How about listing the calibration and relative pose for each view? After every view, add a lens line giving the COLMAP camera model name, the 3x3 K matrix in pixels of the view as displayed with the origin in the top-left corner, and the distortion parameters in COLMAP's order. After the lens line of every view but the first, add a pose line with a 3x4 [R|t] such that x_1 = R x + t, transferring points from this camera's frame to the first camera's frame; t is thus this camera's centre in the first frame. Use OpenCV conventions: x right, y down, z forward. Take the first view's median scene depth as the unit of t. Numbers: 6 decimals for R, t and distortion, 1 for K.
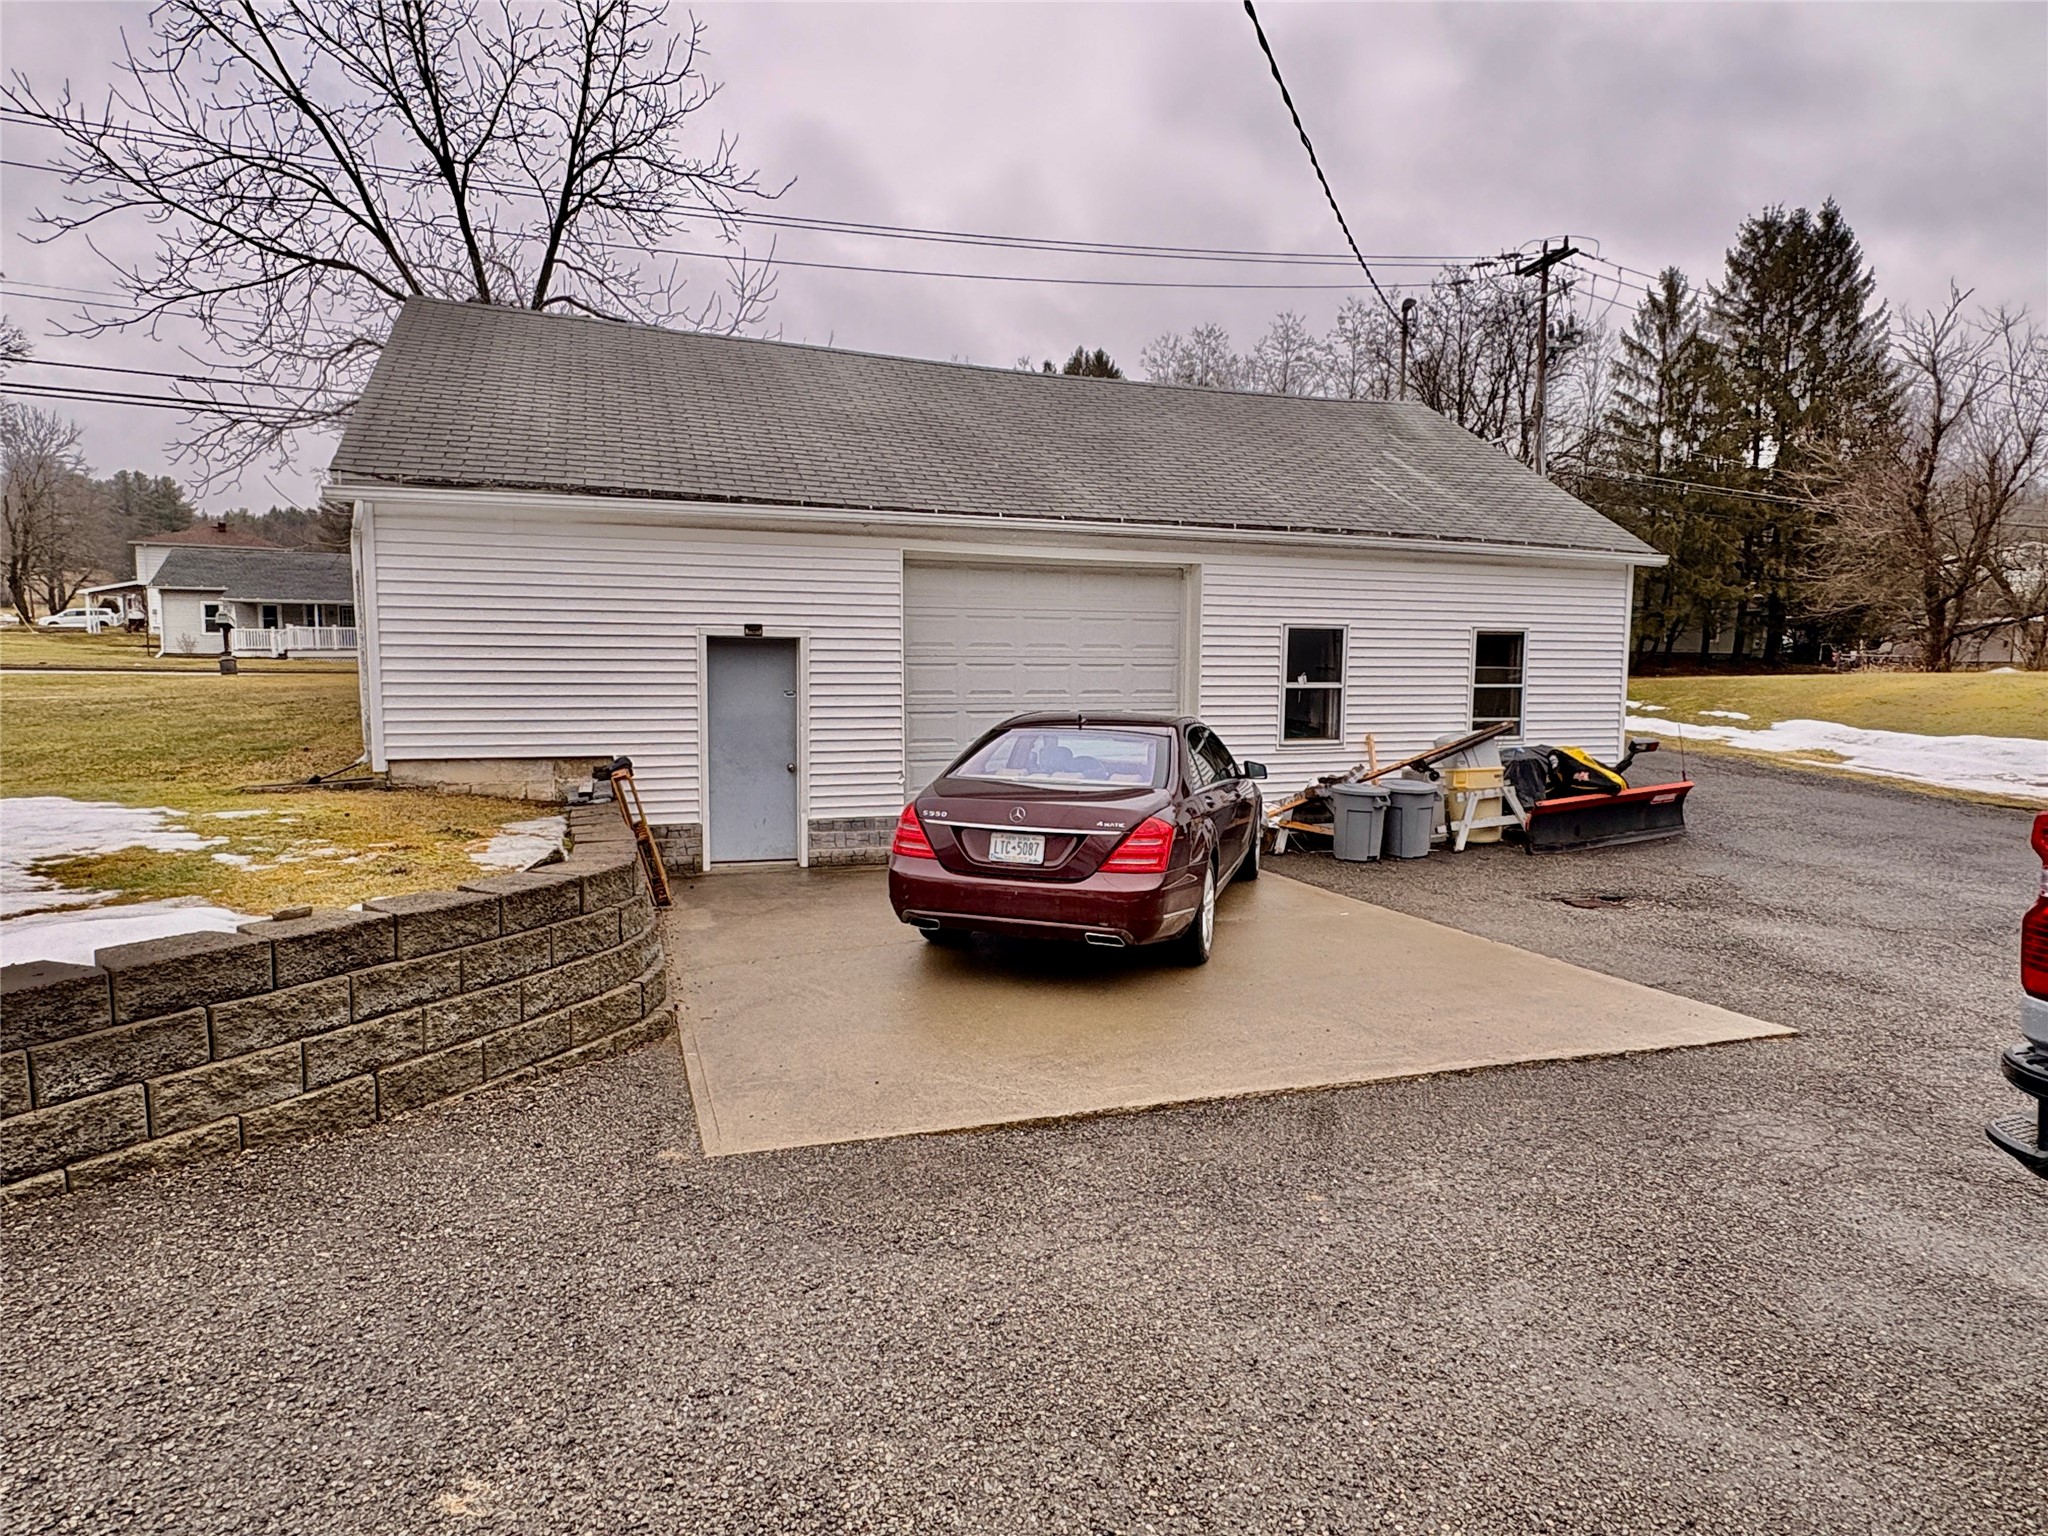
lens RADIAL K [[1127.6, 0, 1022.3], [0, 1127.6, 781.6], [0, 0, 1]] dist [-0.001253, 0.000424]
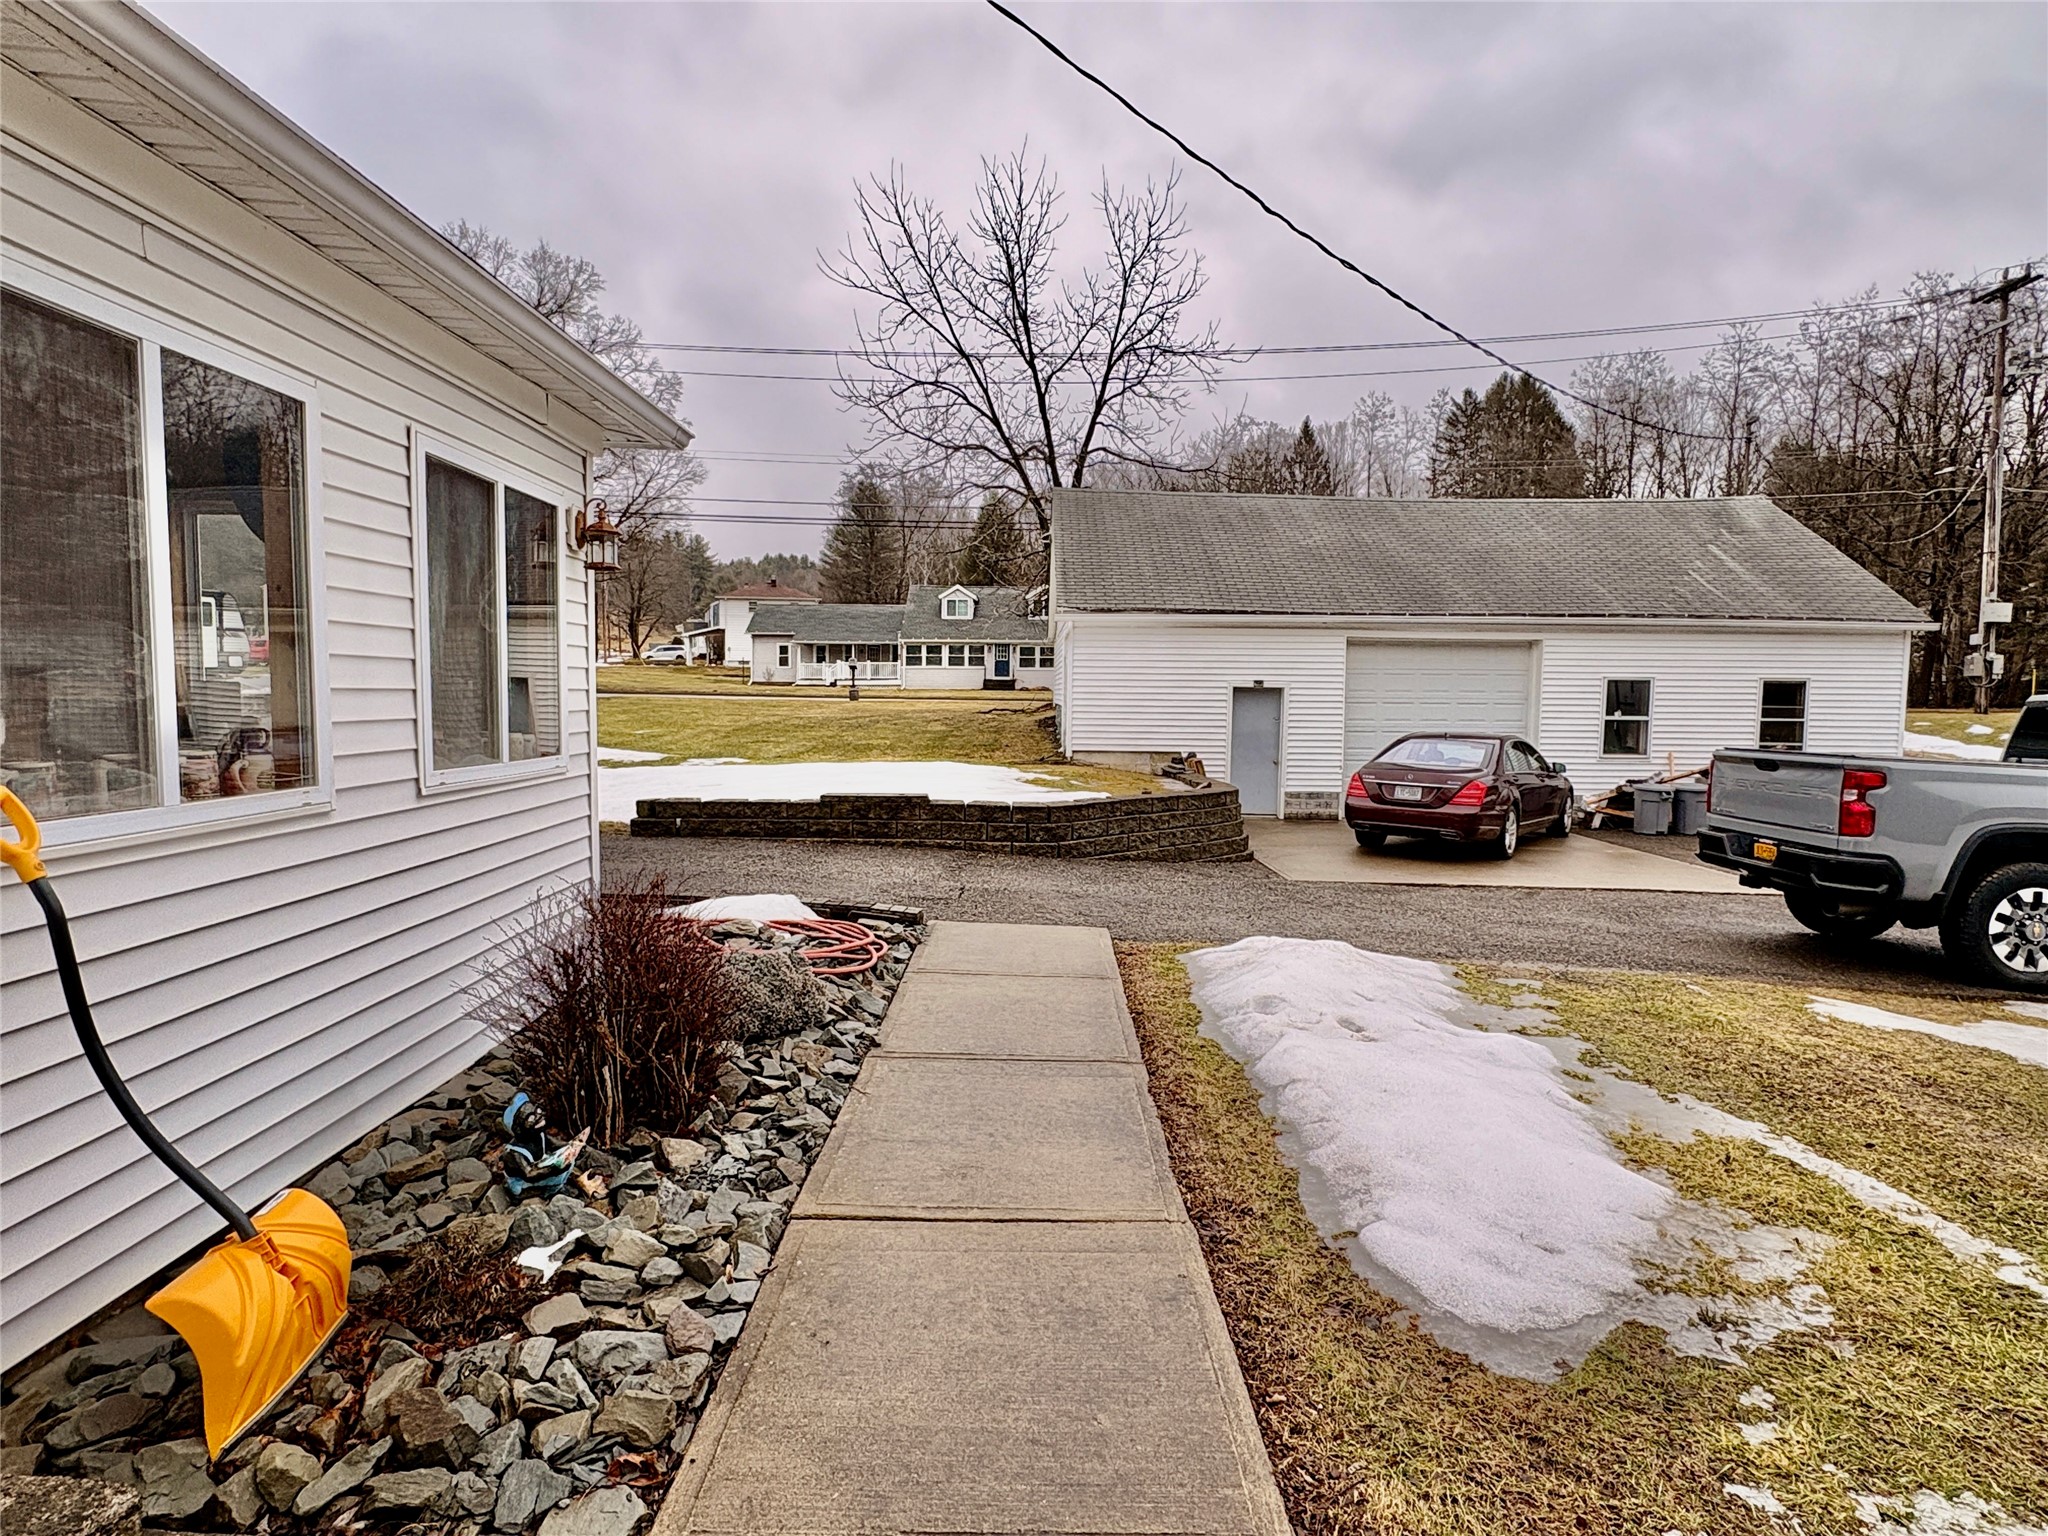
lens RADIAL K [[1127.6, 0, 1019.5], [0, 1127.6, 772.0], [0, 0, 1]] dist [-0.001253, 0.000424]
pose [[0.938654, 0.028853, -0.343650, 0.018529], [-0.038815, 0.999001, -0.022142, 0.047305], [0.342668, 0.034123, 0.938837, -0.633534]]
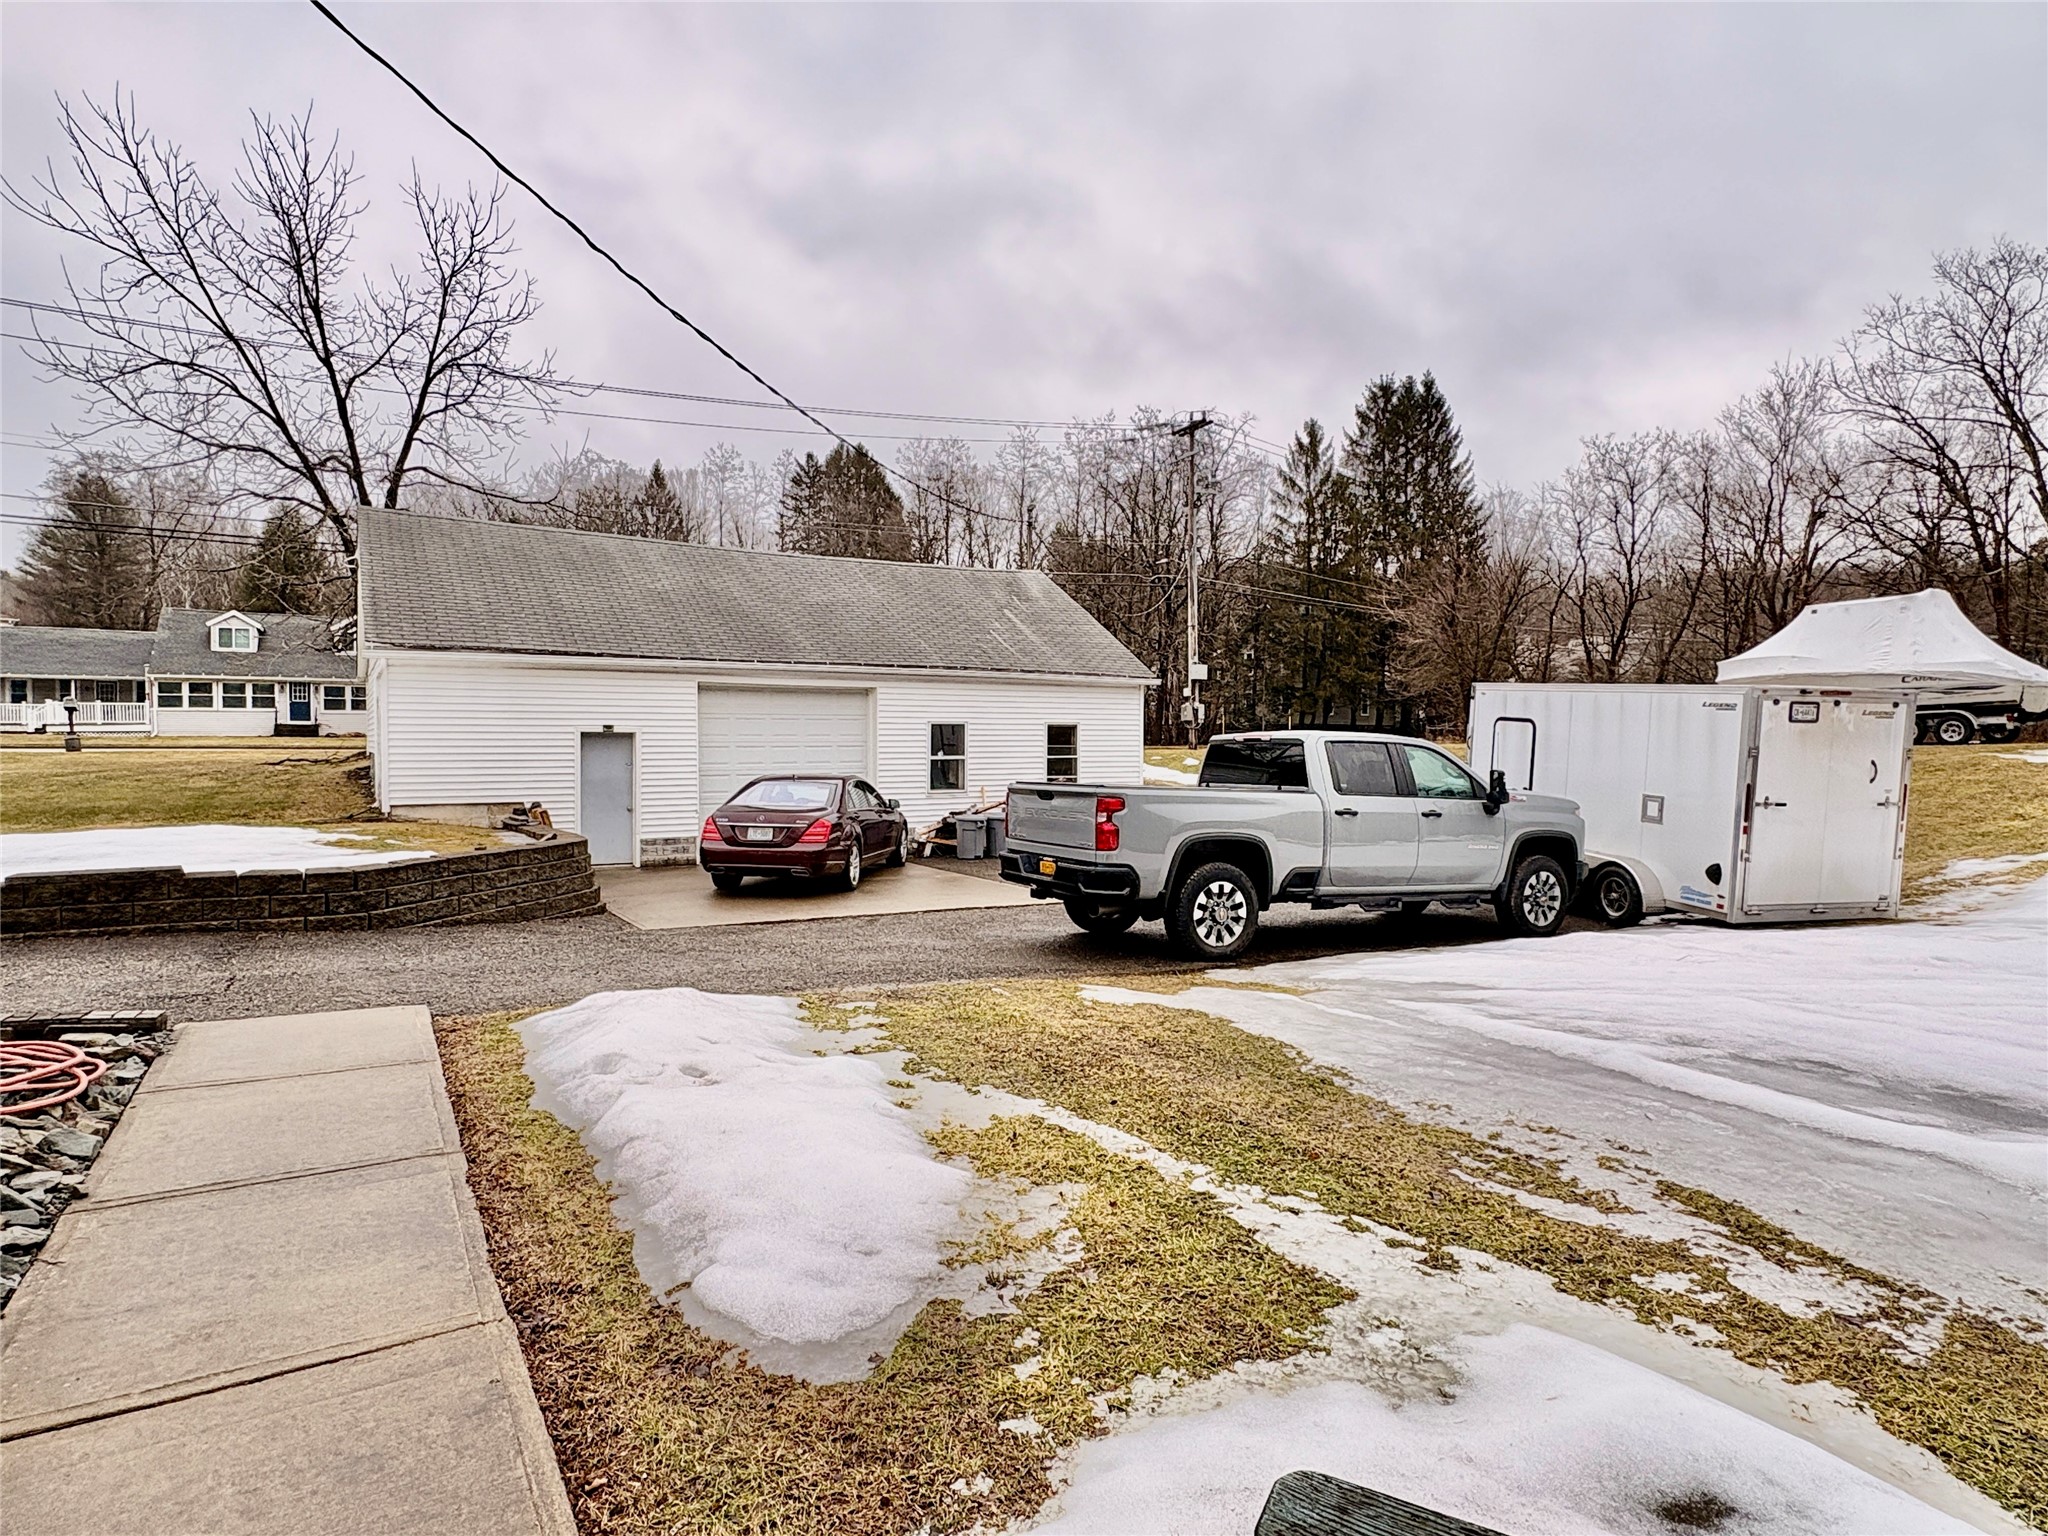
lens RADIAL K [[1127.6, 0, 1015.9], [0, 1127.6, 773.4], [0, 0, 1]] dist [-0.001253, 0.000424]
pose [[0.980856, -0.009364, 0.194510, 0.028834], [0.022310, 0.997670, -0.064472, 0.046779], [-0.193453, 0.067578, 0.978780, -0.633707]]
